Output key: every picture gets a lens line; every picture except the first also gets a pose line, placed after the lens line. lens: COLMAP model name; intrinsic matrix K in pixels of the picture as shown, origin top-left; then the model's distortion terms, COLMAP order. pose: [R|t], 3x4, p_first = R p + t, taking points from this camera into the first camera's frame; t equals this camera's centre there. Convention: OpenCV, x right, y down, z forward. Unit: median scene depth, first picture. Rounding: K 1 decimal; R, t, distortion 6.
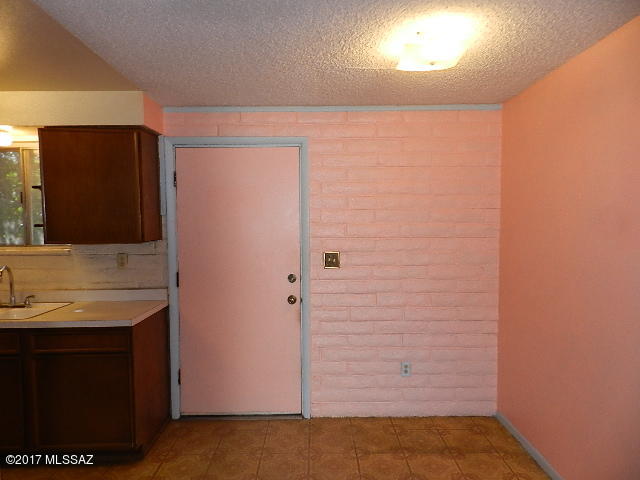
lens RADIAL K [[428.6, 0, 321.5], [0, 428.6, 240.8], [0, 0, 1]] dist [0.020373, 0.000797]
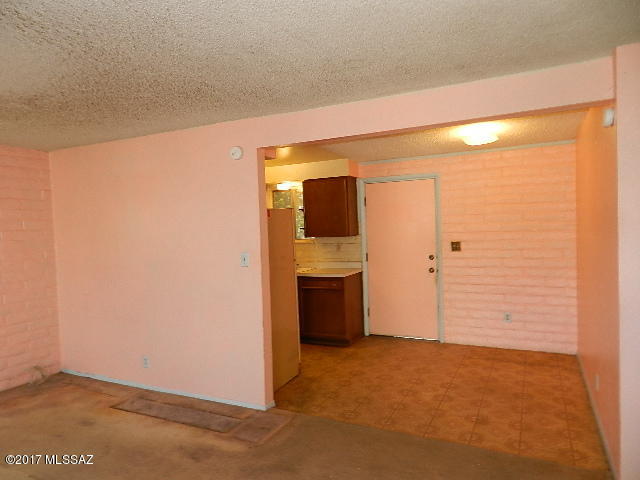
lens RADIAL K [[428.6, 0, 320.1], [0, 428.6, 240.1], [0, 0, 1]] dist [0.020373, 0.000797]
pose [[0.891085, -0.006565, -0.453789, 0.302366], [0.005102, 0.999977, -0.004448, 0.026505], [0.453808, 0.001649, 0.891098, -0.679147]]
